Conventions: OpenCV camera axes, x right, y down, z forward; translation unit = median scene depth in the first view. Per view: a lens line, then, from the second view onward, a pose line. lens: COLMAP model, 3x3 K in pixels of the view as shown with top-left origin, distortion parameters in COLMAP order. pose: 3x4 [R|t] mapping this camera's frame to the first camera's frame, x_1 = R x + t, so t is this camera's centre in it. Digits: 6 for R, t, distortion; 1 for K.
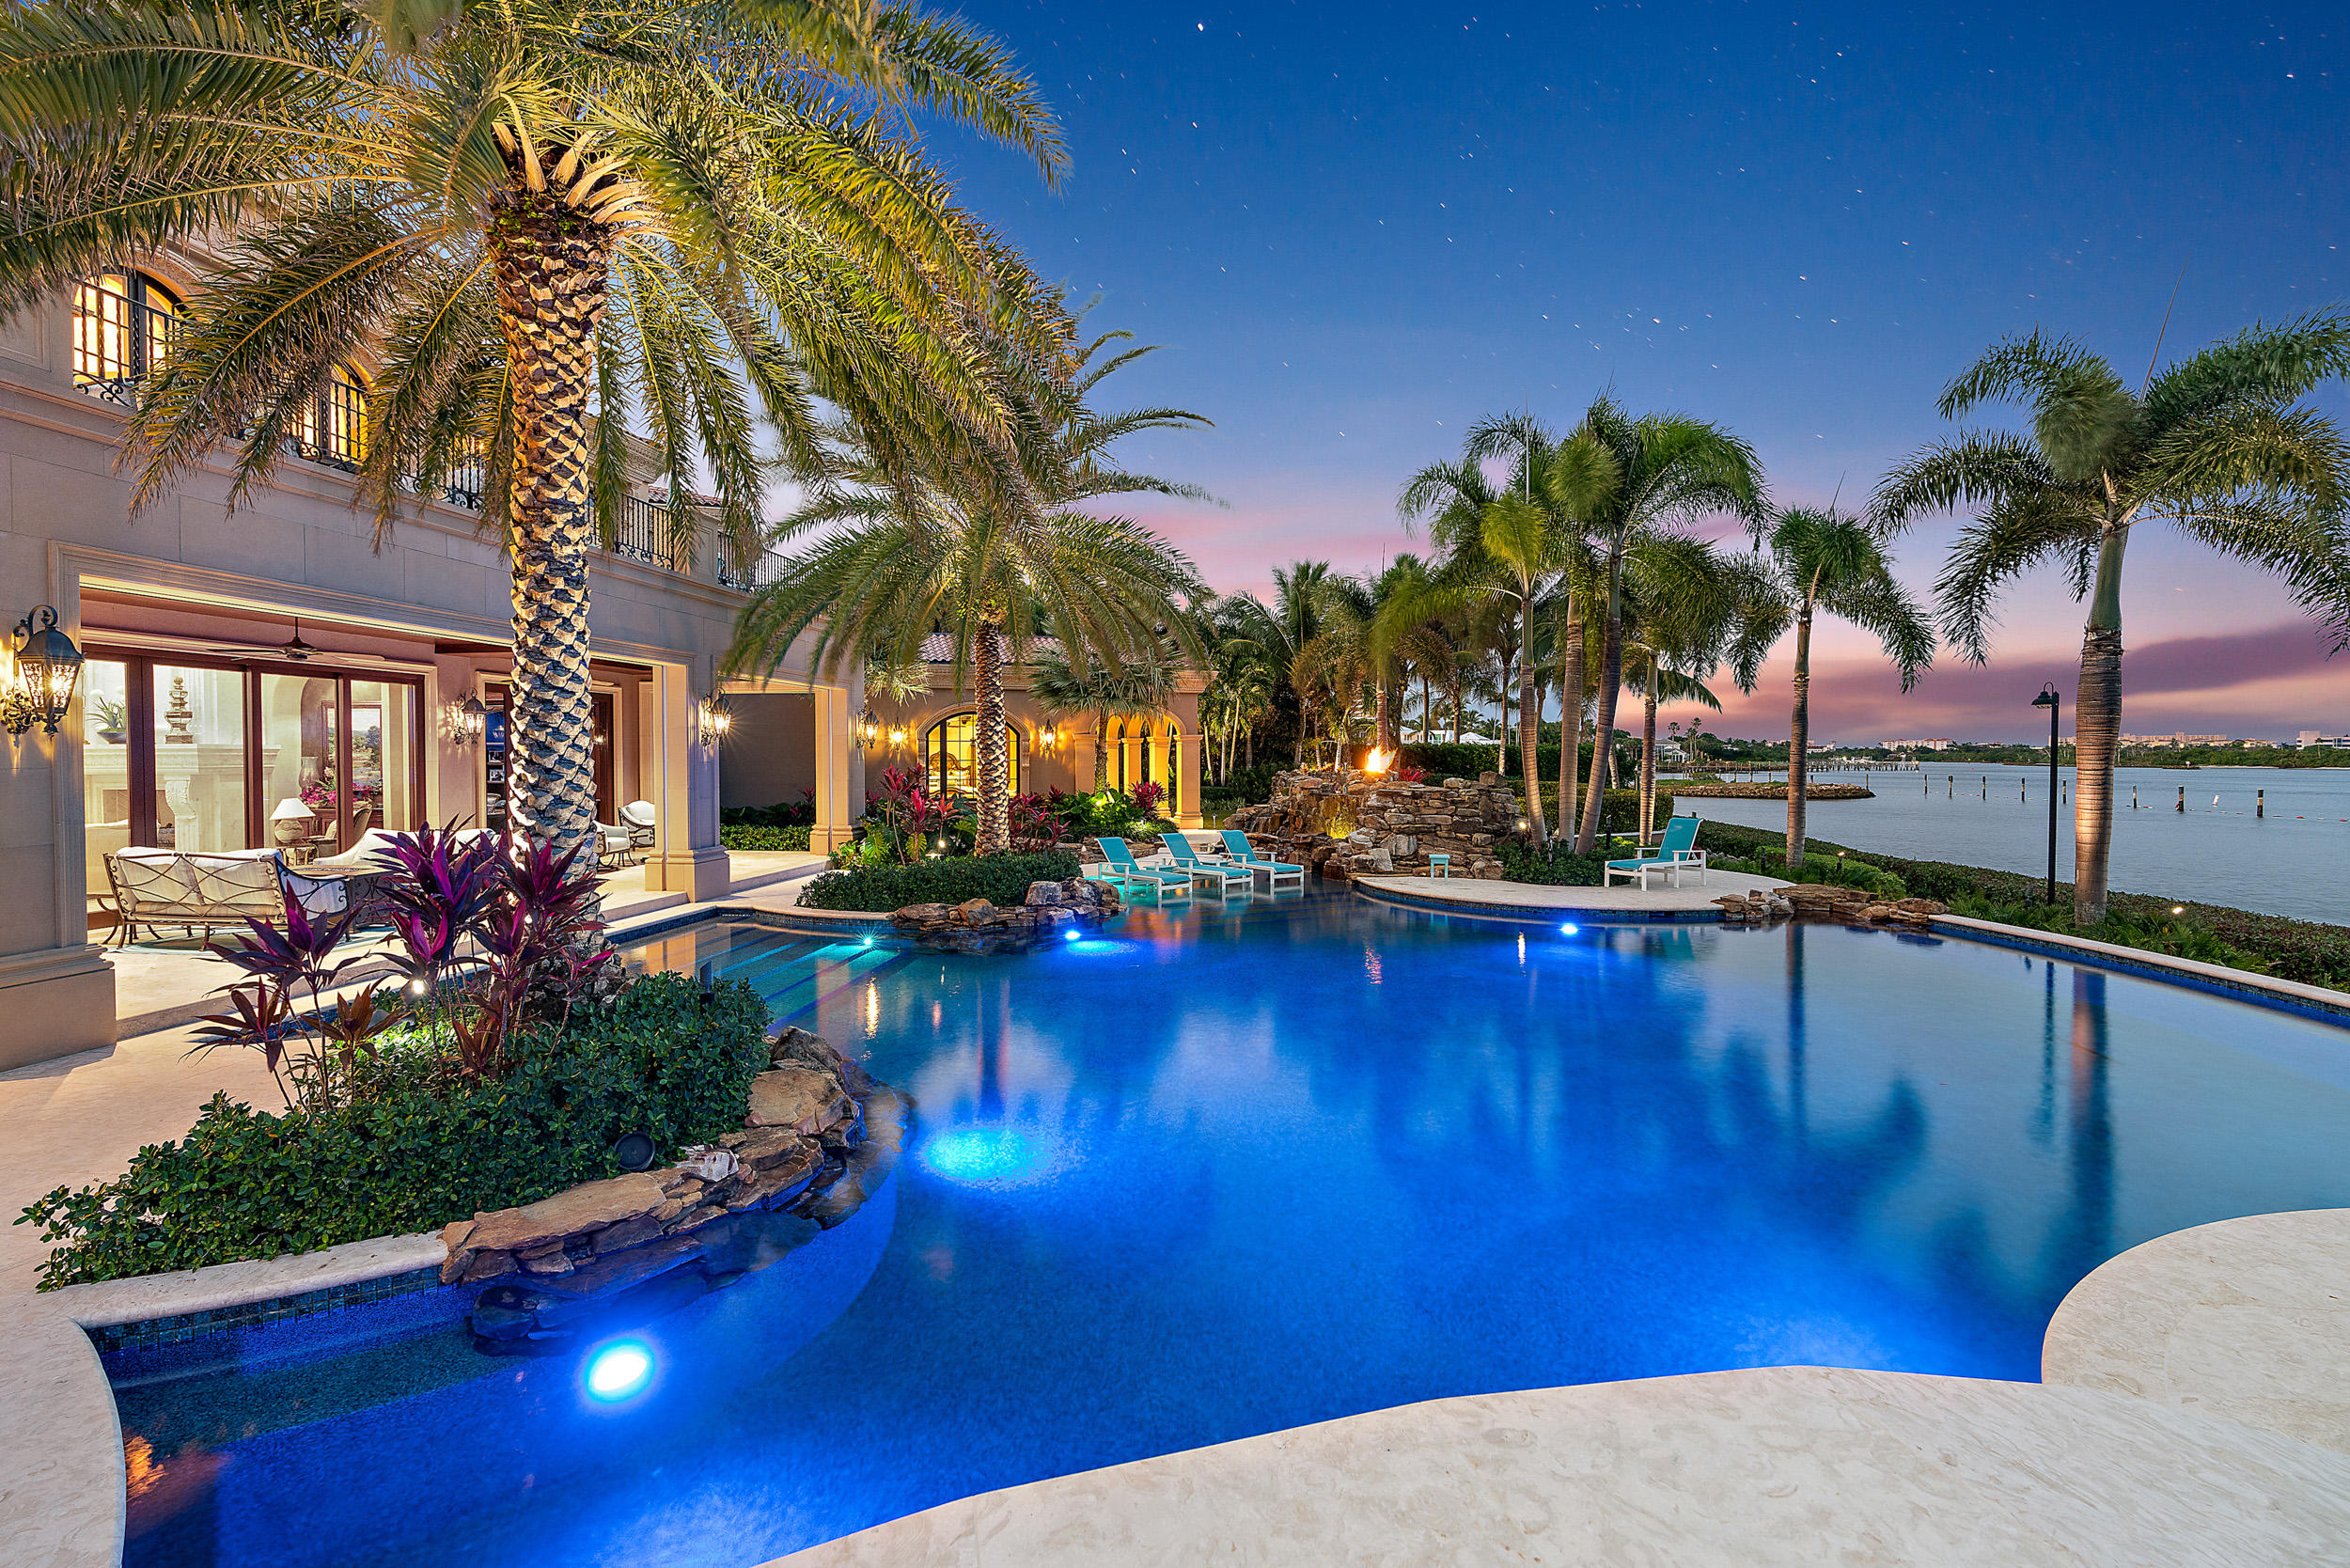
lens RADIAL K [[1095.4, 0, 1175.0], [0, 1095.4, 784.0], [0, 0, 1]] dist [-0.000543, 0.000040]
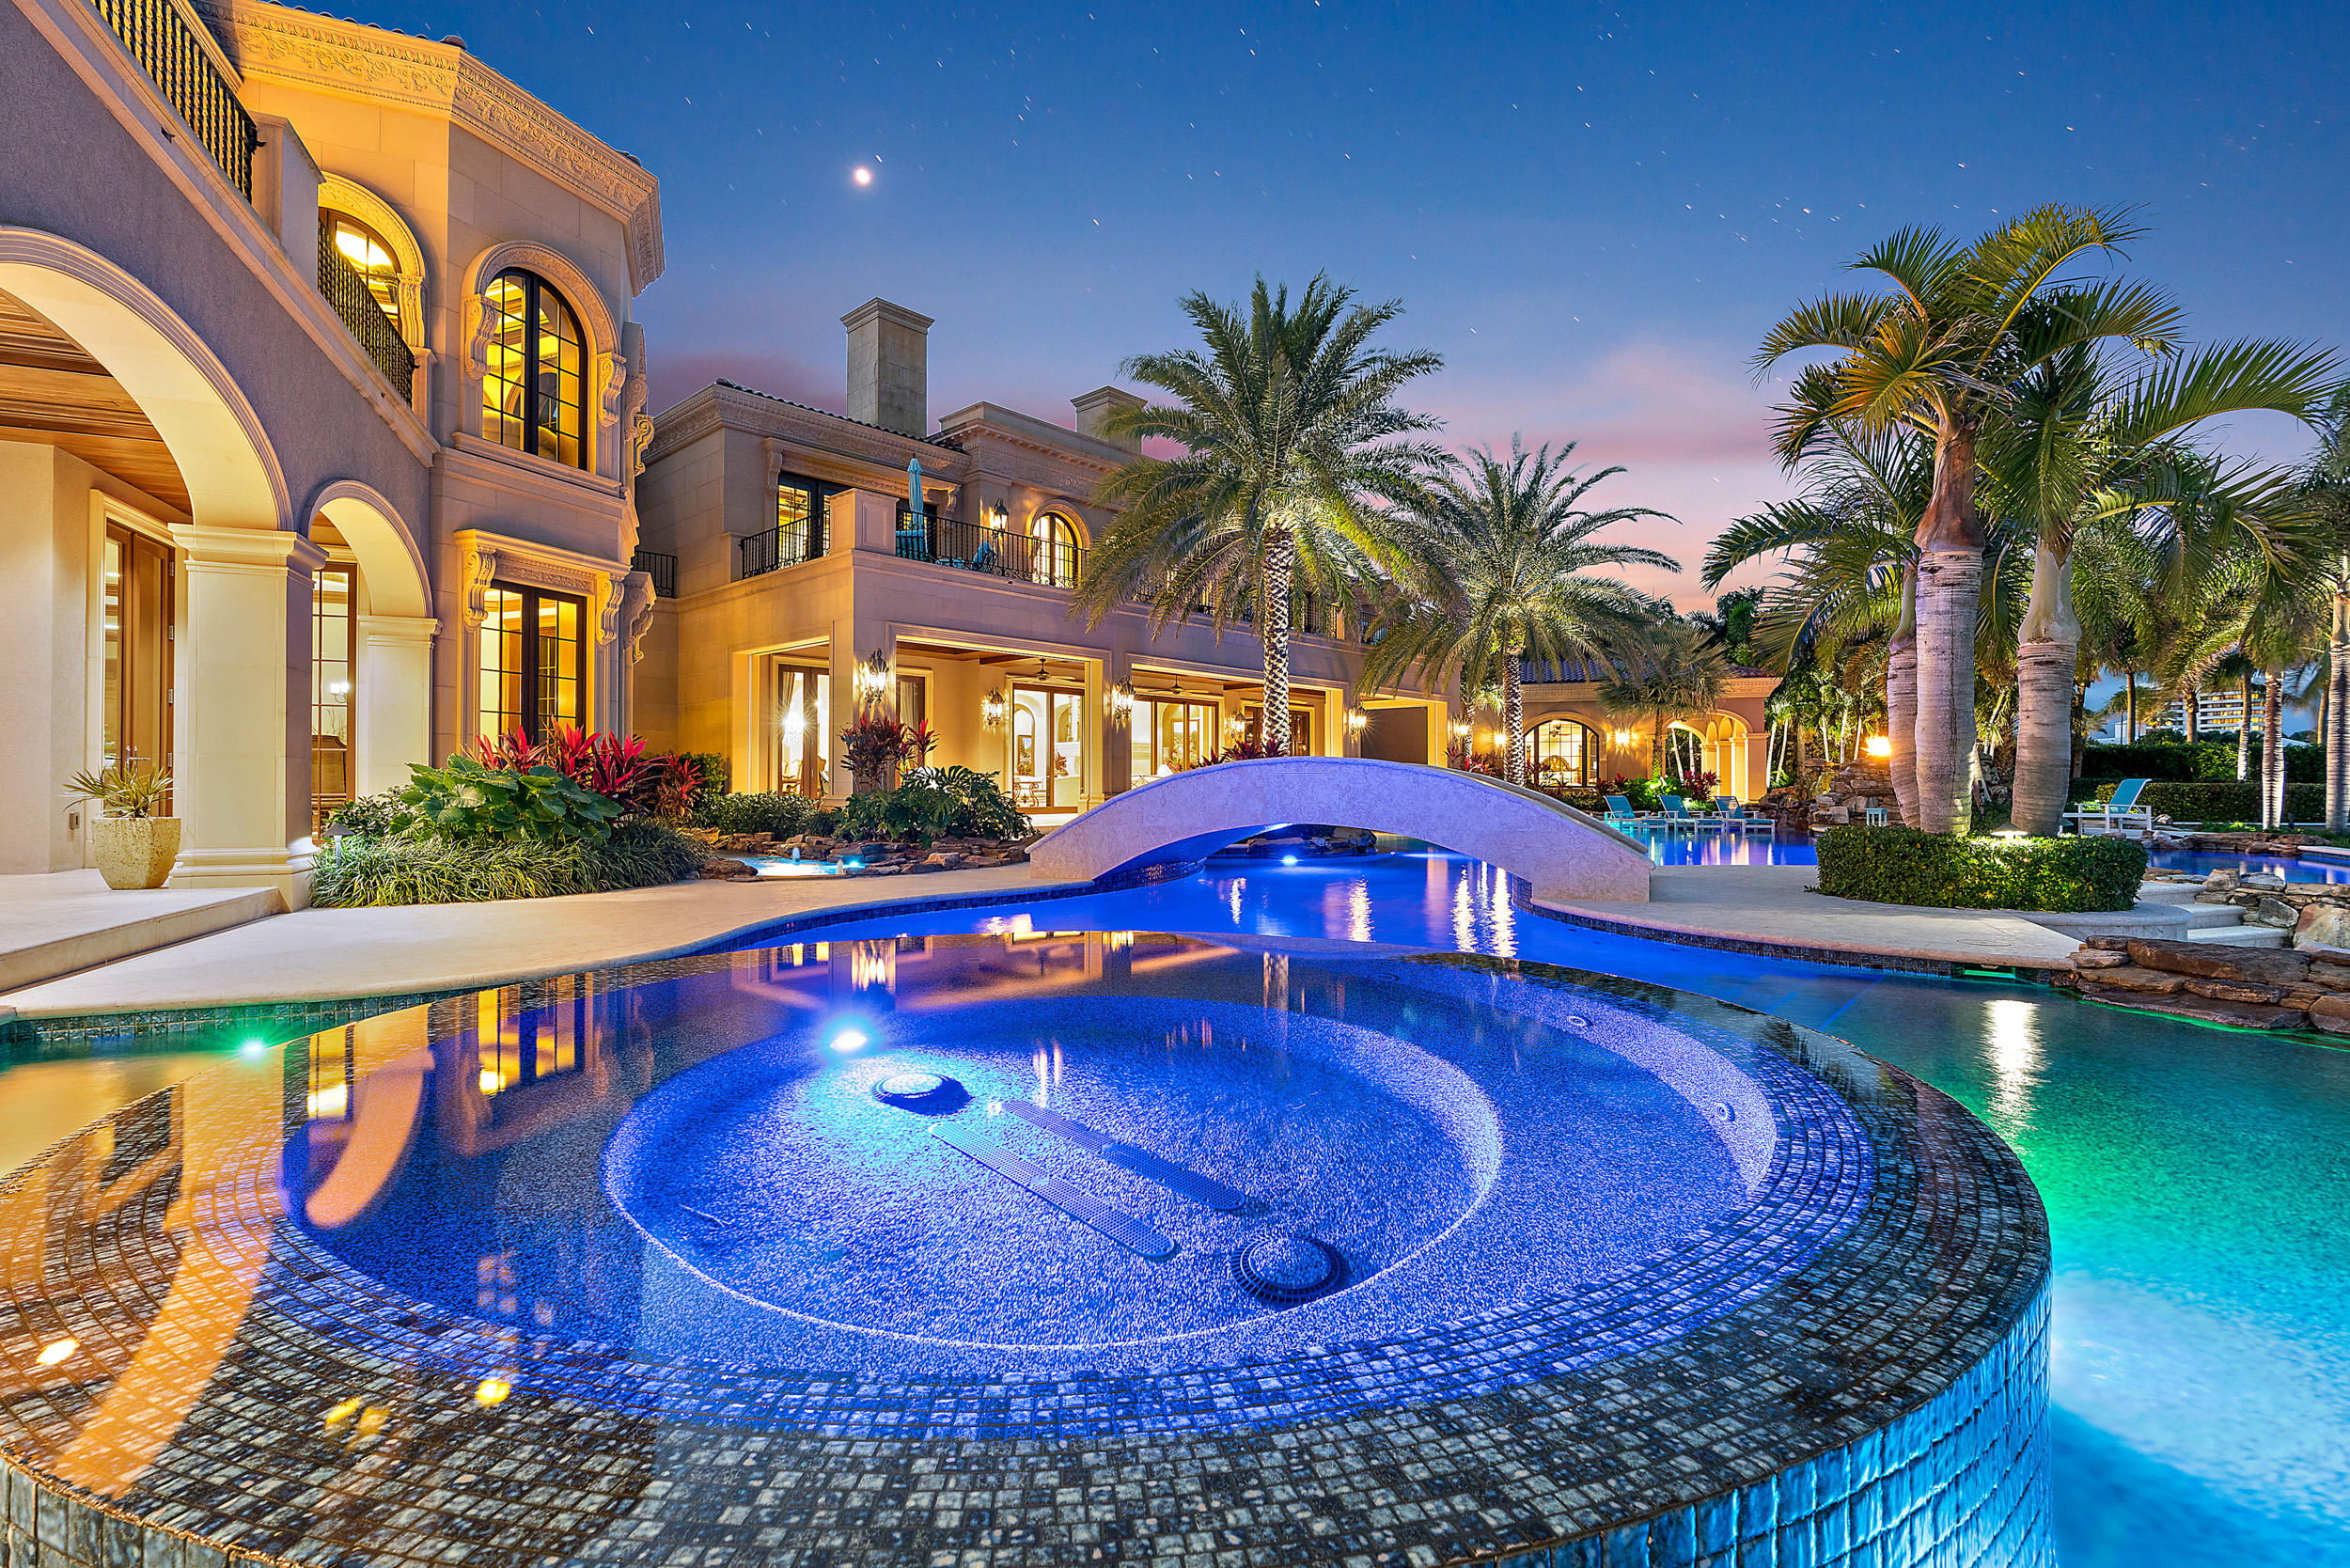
lens RADIAL K [[1095.4, 0, 1175.0], [0, 1095.4, 784.0], [0, 0, 1]] dist [-0.000543, 0.000040]
pose [[0.818925, -0.002279, -0.573896, 0.330699], [-0.014445, 0.999593, -0.024581, 0.087618], [0.573718, 0.028420, 0.818559, -0.574101]]
